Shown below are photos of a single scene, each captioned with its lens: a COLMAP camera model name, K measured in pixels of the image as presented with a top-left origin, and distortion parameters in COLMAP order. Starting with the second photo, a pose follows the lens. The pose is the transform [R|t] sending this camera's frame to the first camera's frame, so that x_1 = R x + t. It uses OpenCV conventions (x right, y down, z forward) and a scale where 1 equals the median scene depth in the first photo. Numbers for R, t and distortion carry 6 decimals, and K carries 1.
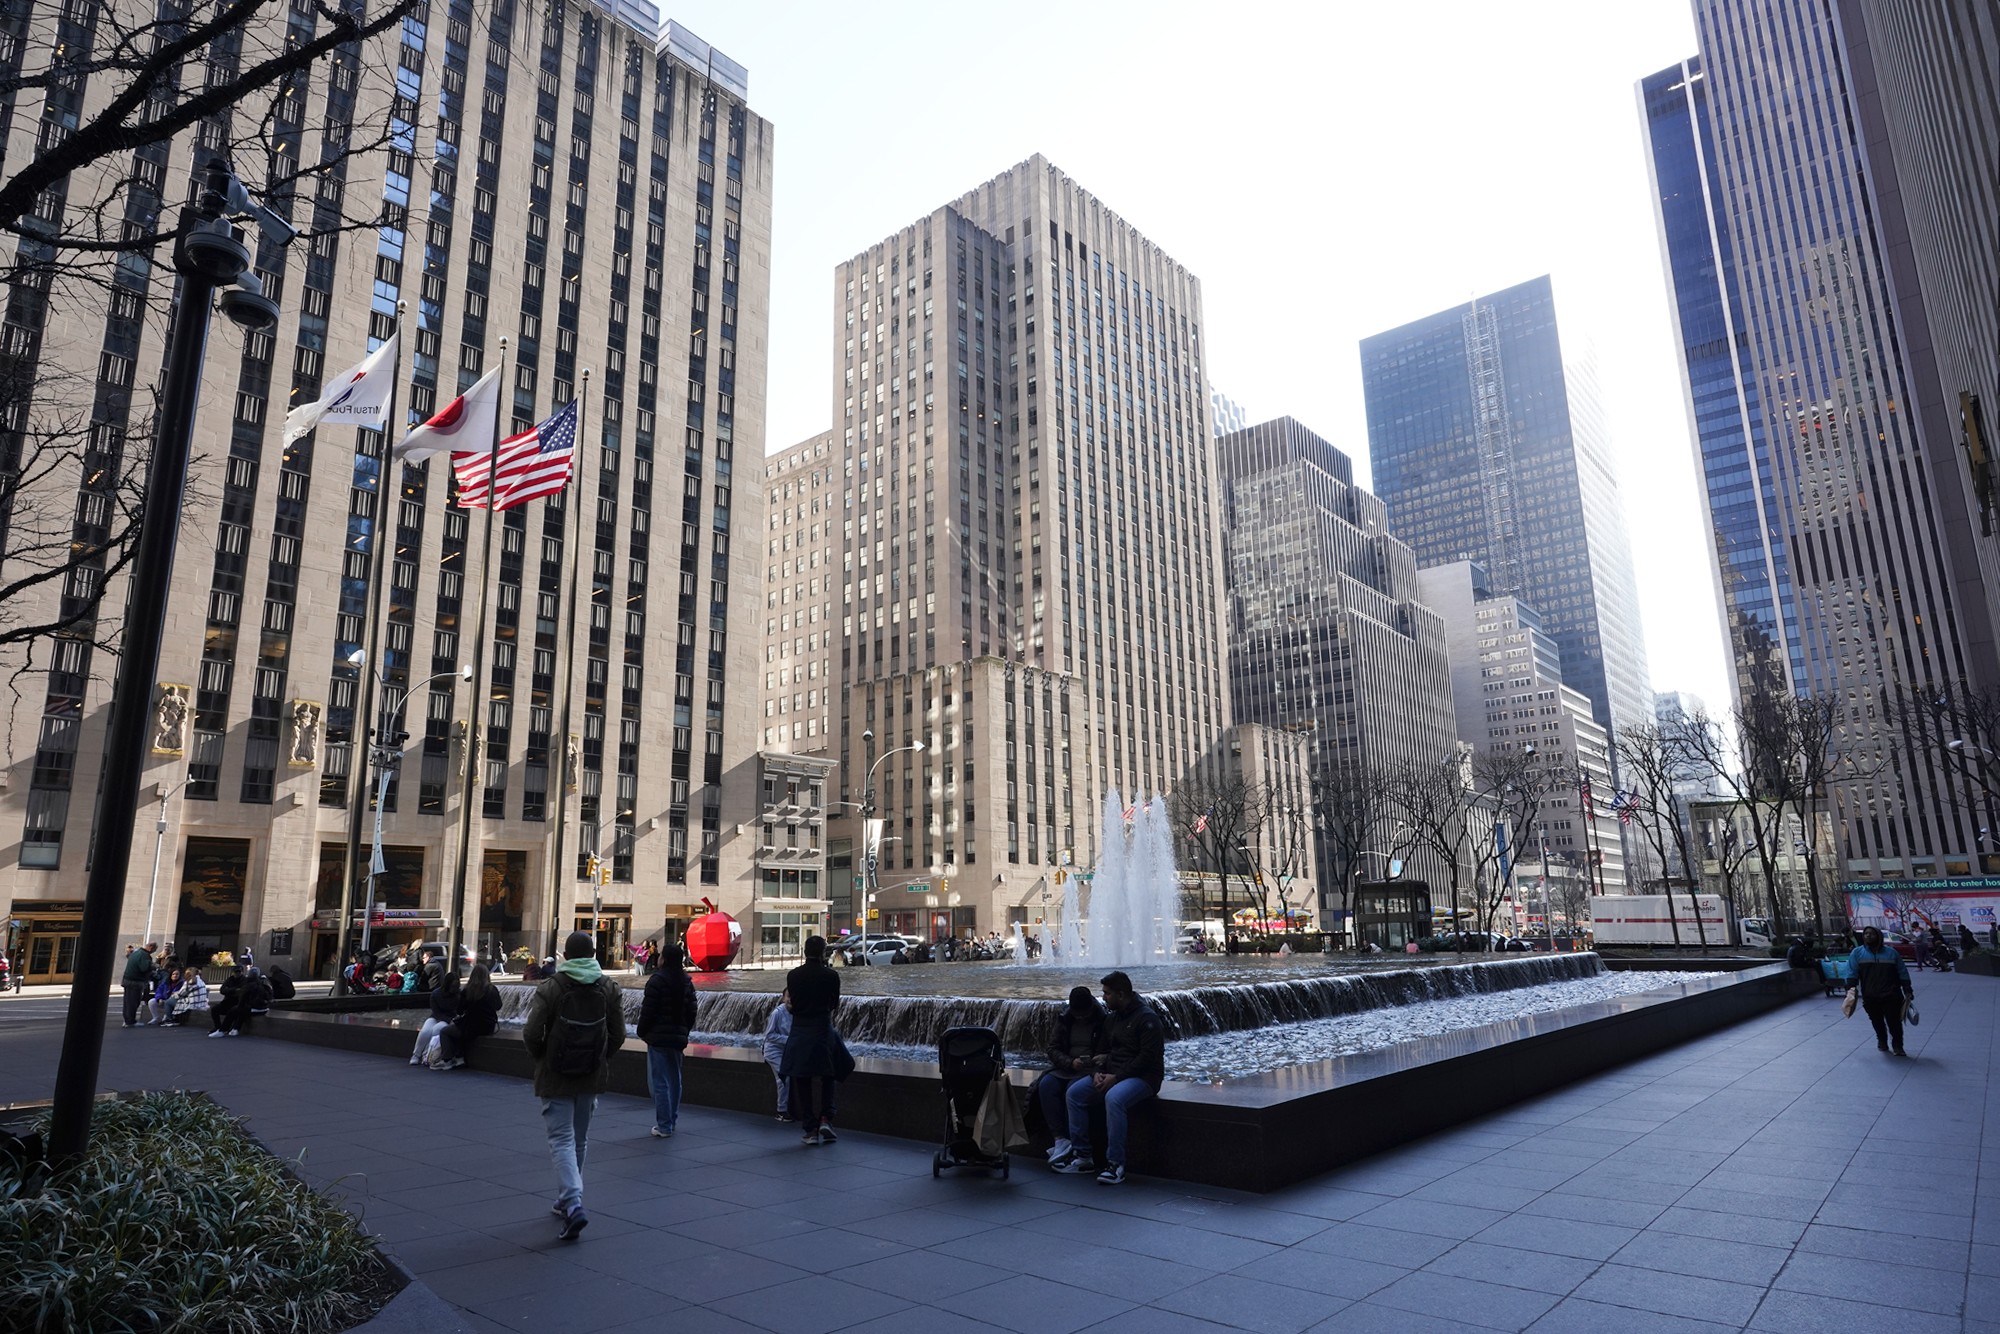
lens RADIAL K [[1172.7, 0, 1001.7], [0, 1172.7, 672.7], [0, 0, 1]] dist [-0.020259, -0.000343]
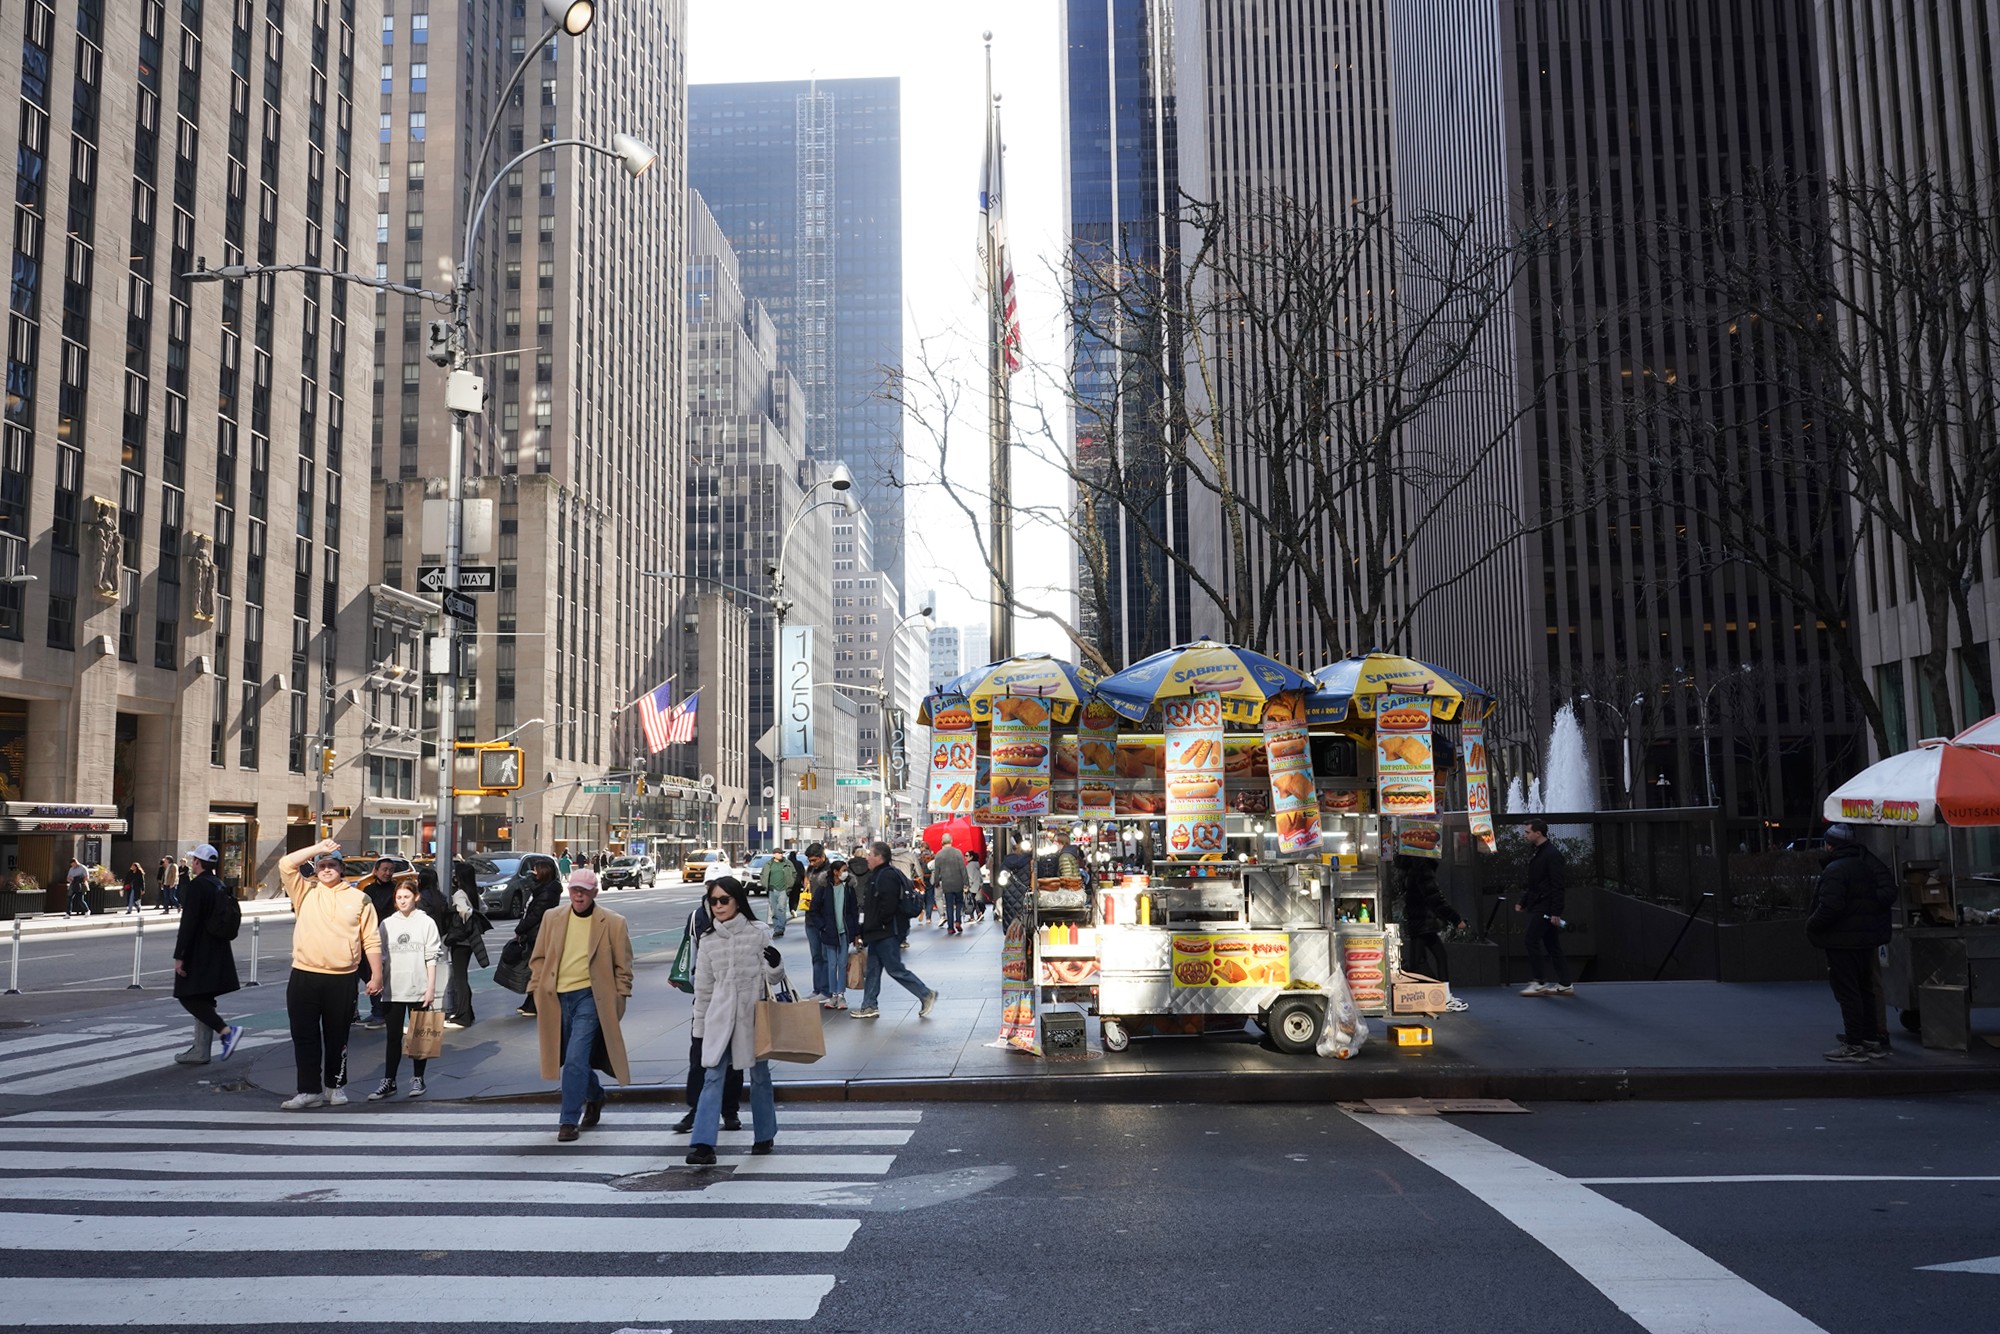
lens RADIAL K [[1574.7, 0, 1000.0], [0, 1574.7, 667.0], [0, 0, 1]] dist [0.003005, 0.003882]
pose [[0.793804, 0.079943, 0.602897, -0.450949], [-0.139547, 0.988816, 0.052619, 0.015564], [-0.591948, -0.125901, 0.796082, 0.049945]]
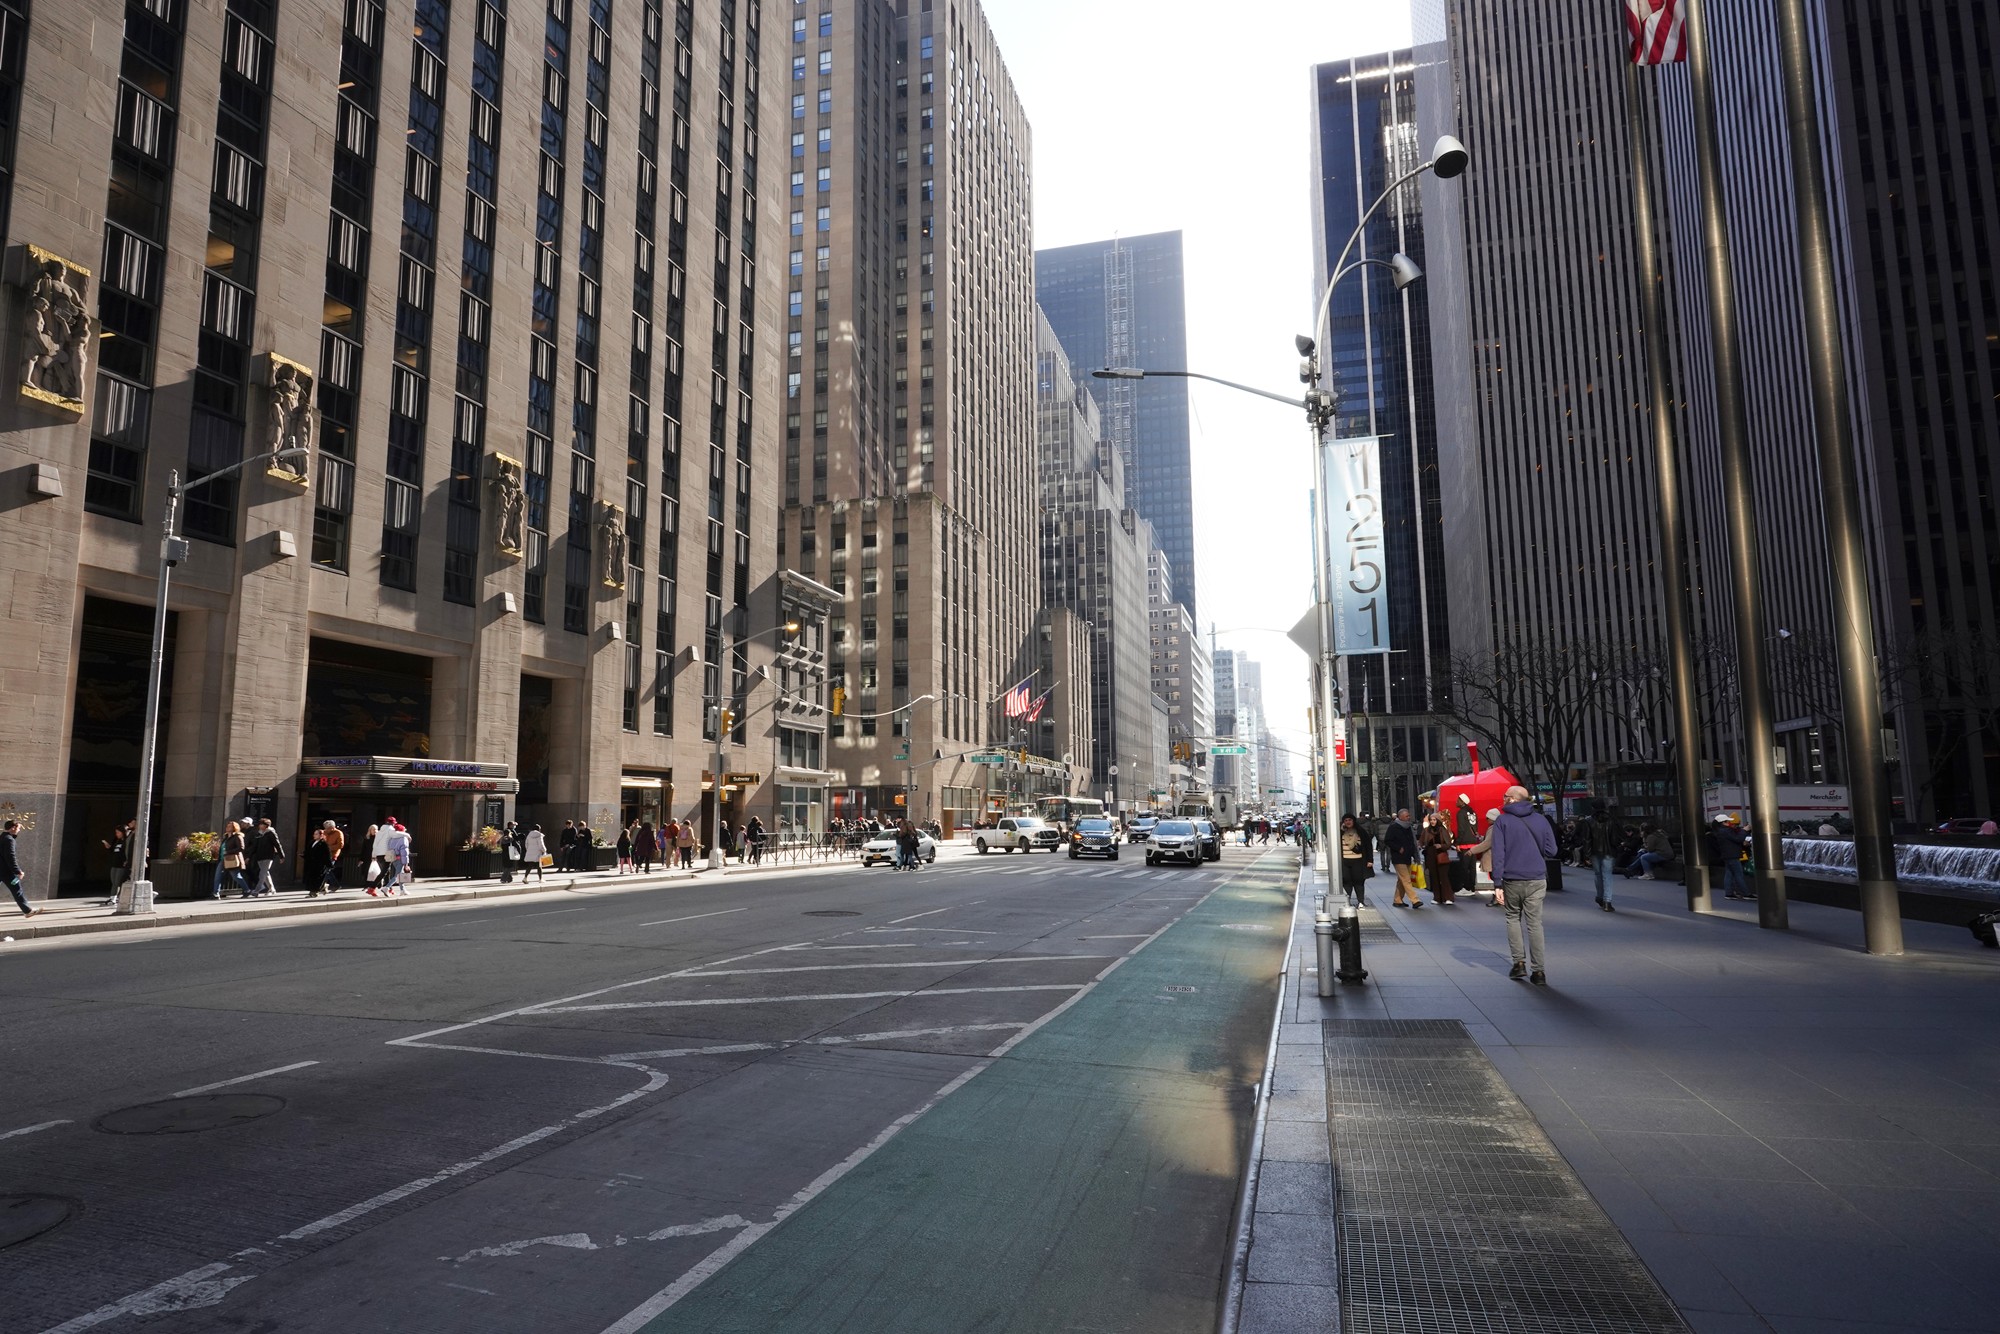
lens RADIAL K [[1128.9, 0, 1000.0], [0, 1128.9, 667.0], [0, 0, 1]] dist [-0.004358, -0.000040]
pose [[0.906777, 0.071778, 0.415456, -0.361221], [-0.106149, 0.992526, 0.060204, 0.068588], [-0.408030, -0.098692, 0.907619, 0.283671]]
